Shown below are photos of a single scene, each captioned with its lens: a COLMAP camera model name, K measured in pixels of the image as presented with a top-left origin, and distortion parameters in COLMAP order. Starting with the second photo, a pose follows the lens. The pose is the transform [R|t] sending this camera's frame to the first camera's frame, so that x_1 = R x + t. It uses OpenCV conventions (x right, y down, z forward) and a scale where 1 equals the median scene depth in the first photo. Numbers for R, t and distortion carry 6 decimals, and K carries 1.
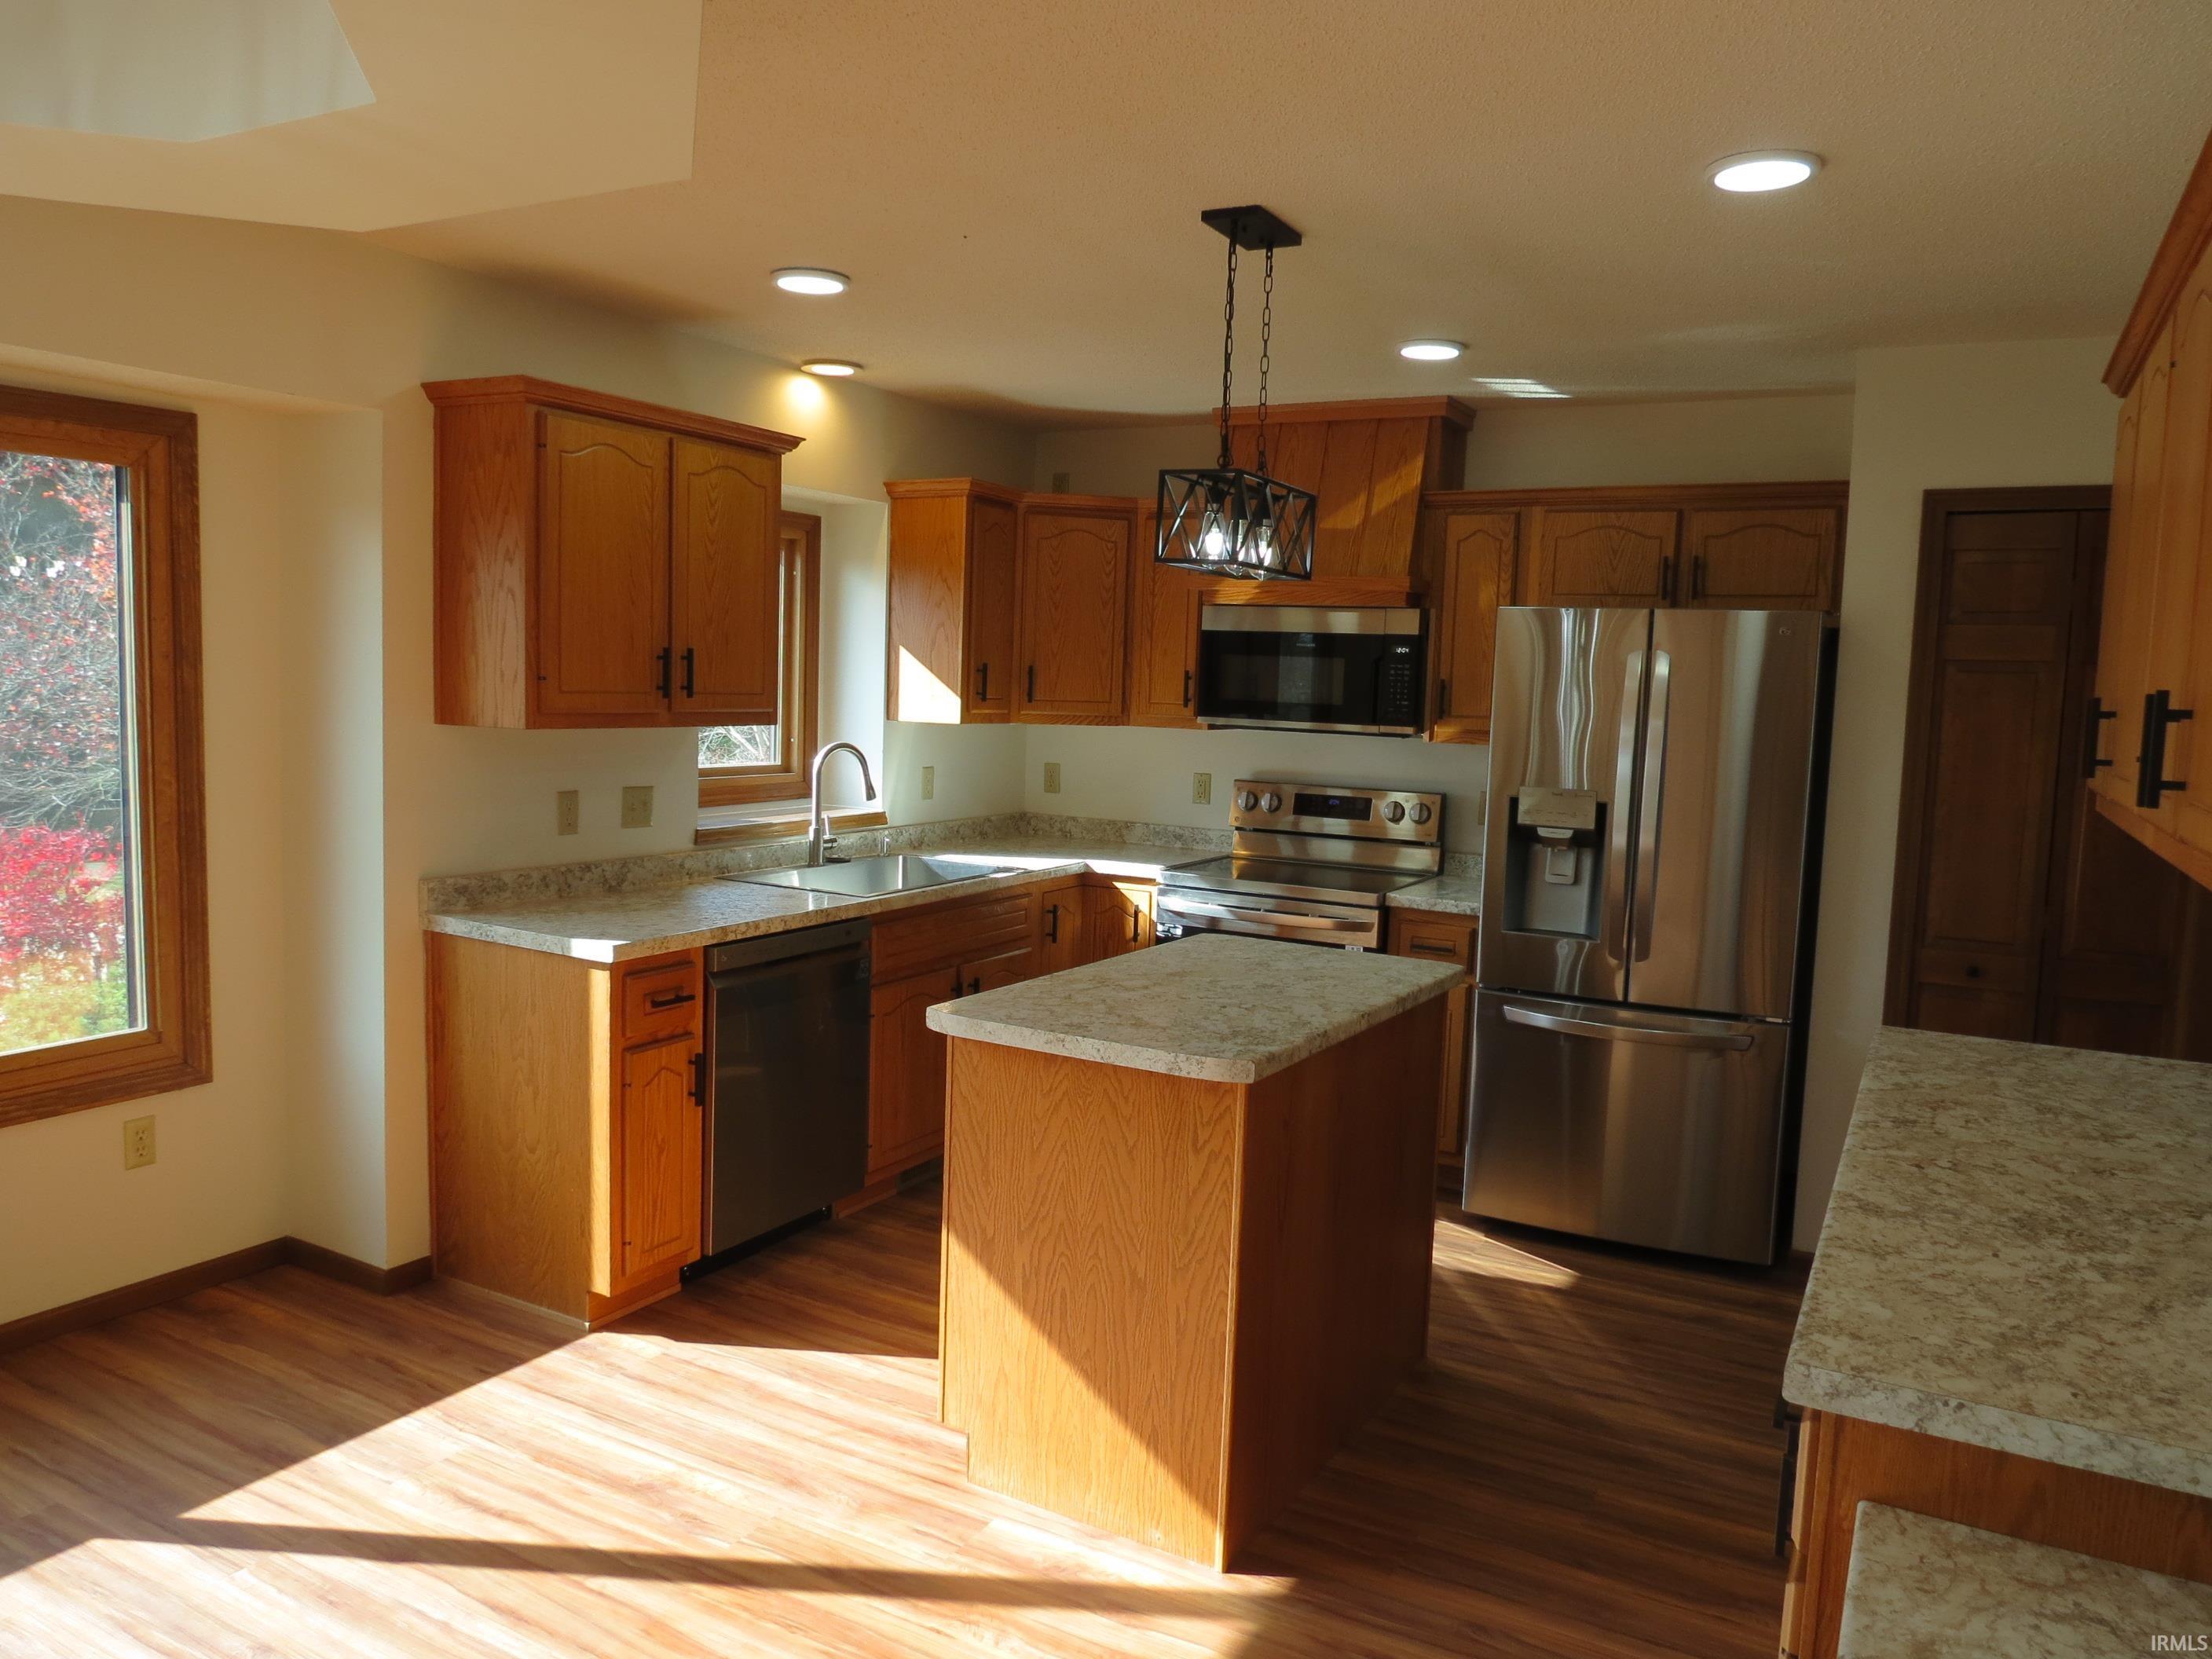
lens RADIAL K [[1568.4, 0, 1104.5], [0, 1568.4, 832.7], [0, 0, 1]] dist [-0.029808, 0.010987]
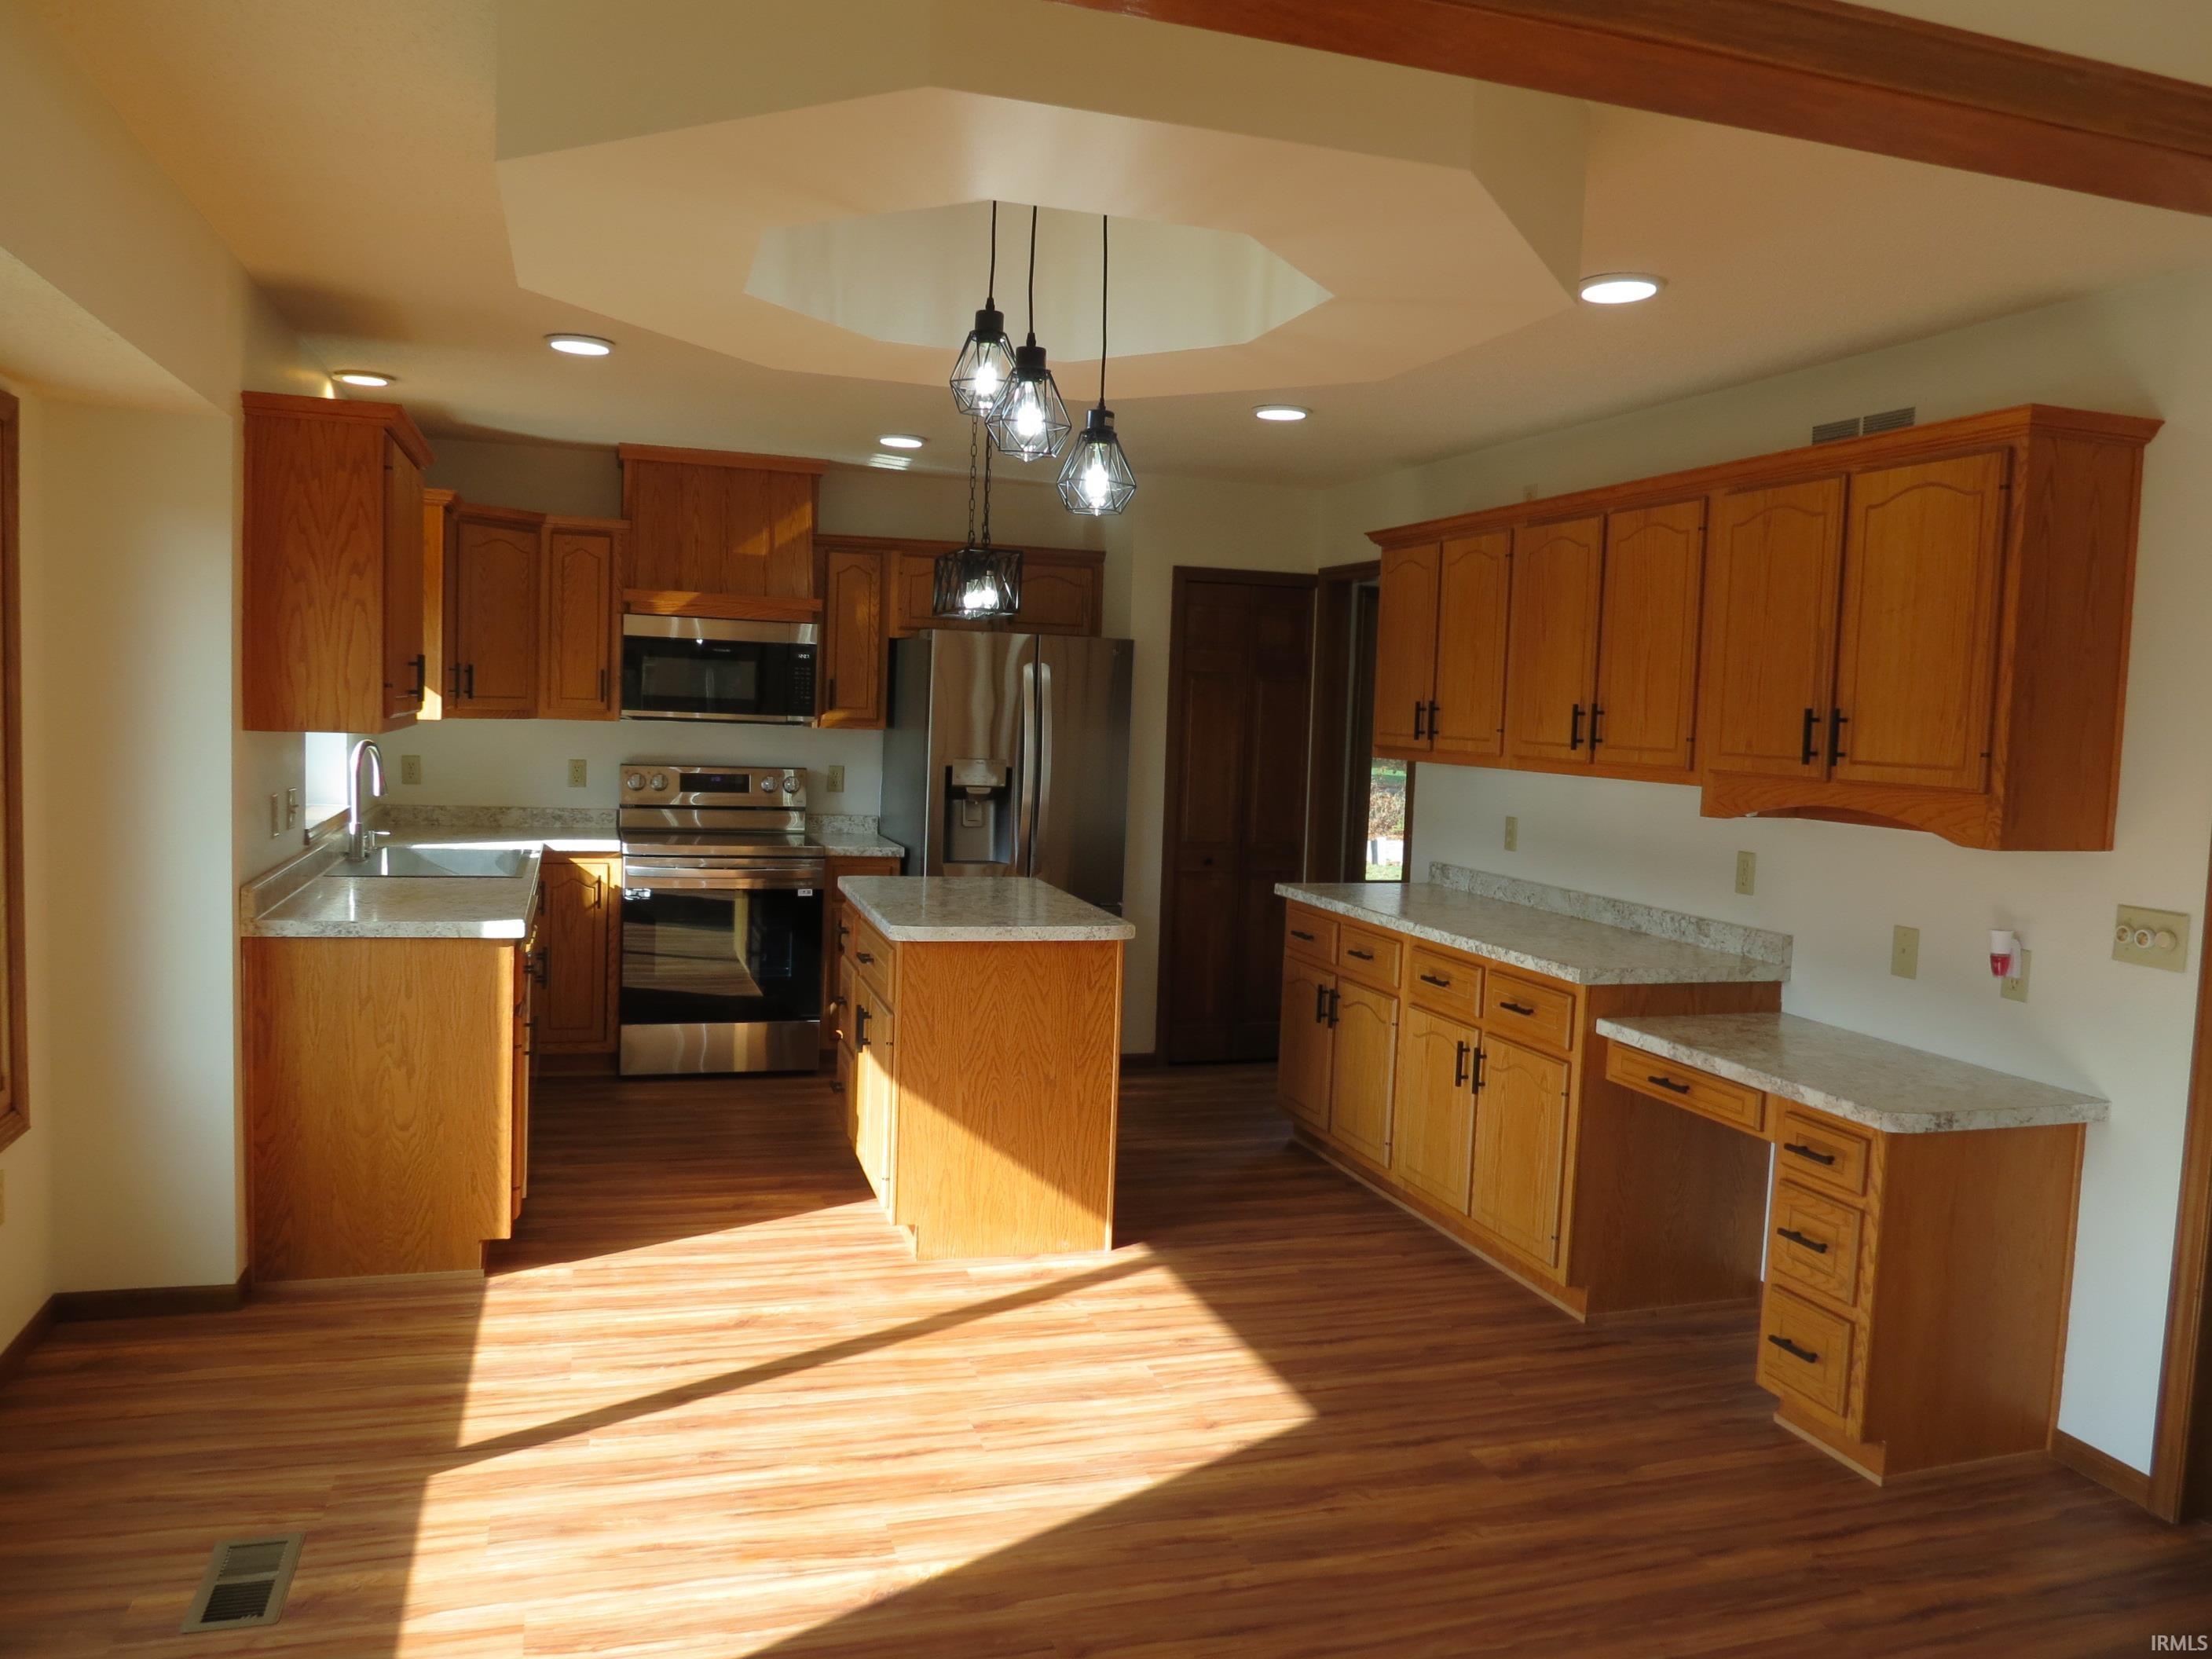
lens RADIAL K [[1615.0, 0, 1101.2], [0, 1615.0, 834.0], [0, 0, 1]] dist [-0.035387, 0.022963]
pose [[0.686675, -0.067425, 0.723831, -0.725635], [0.057942, 0.997598, 0.037959, -0.009666], [-0.724652, 0.015874, 0.688932, -0.091795]]
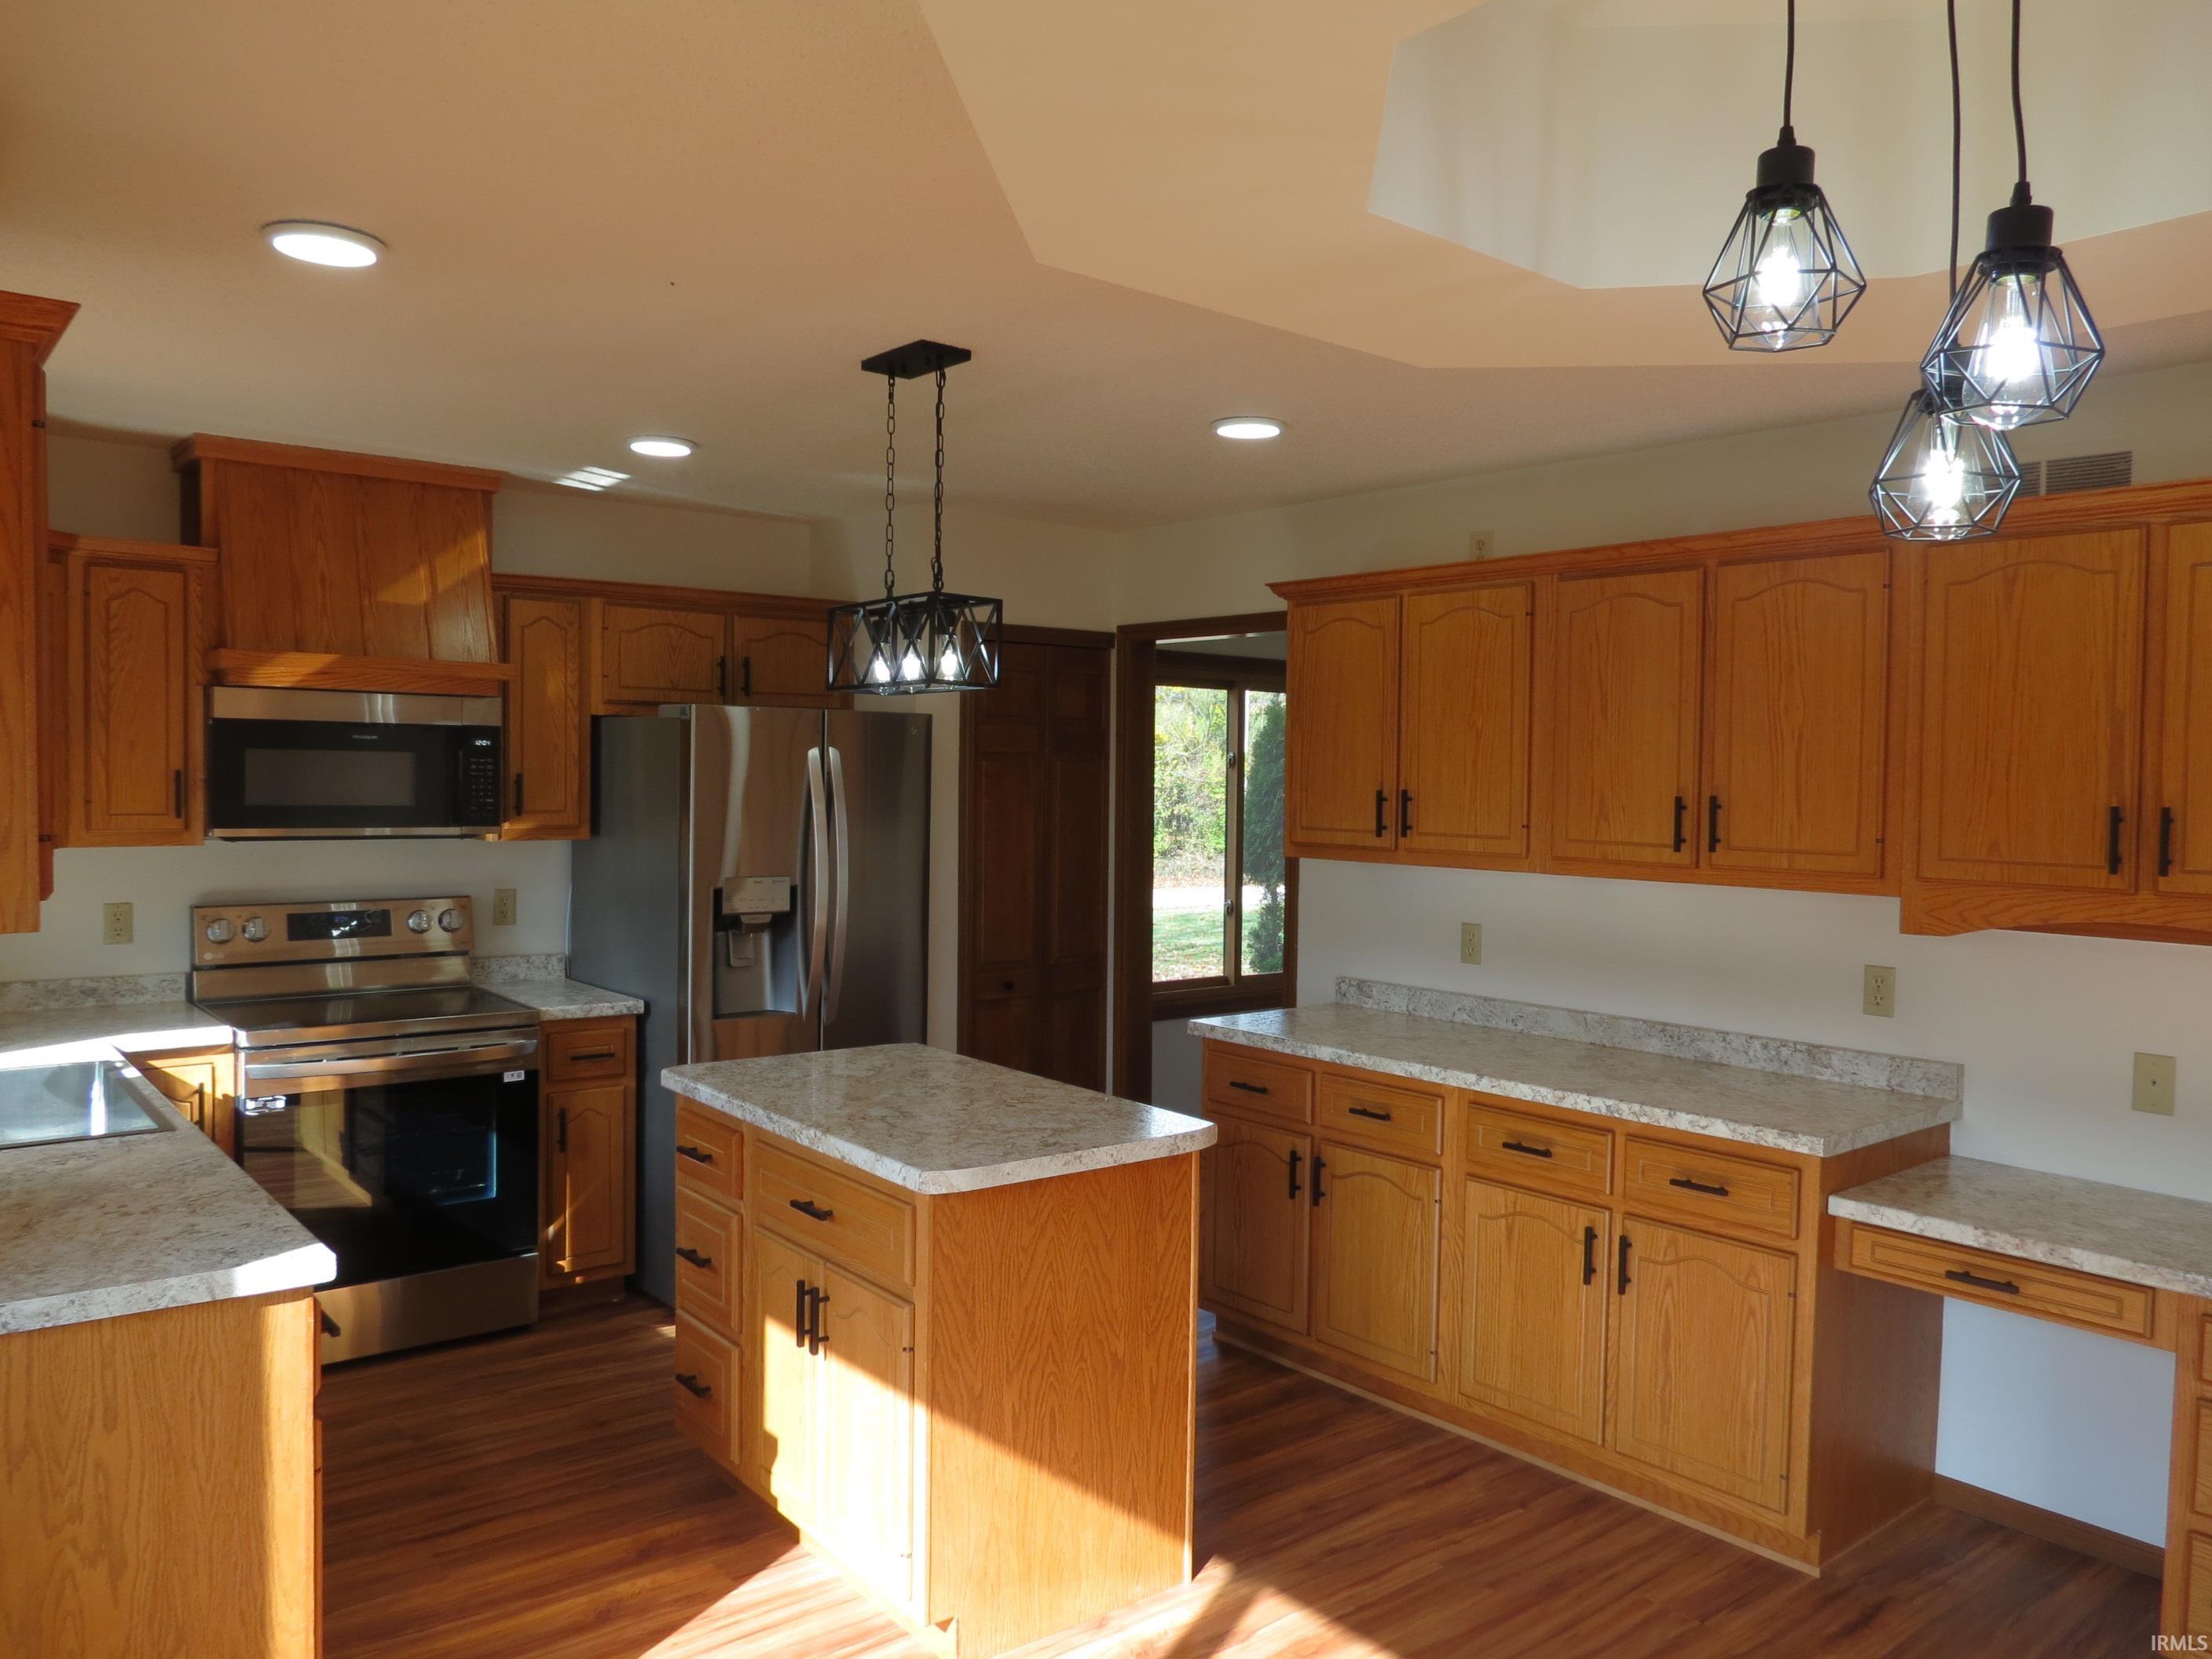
lens RADIAL K [[1615.0, 0, 1100.4], [0, 1615.0, 839.5], [0, 0, 1]] dist [-0.035387, 0.022963]
pose [[0.372910, -0.067055, 0.925441, -0.657341], [0.090100, 0.995289, 0.035810, -0.074242], [-0.923483, 0.070028, 0.377195, 0.383807]]
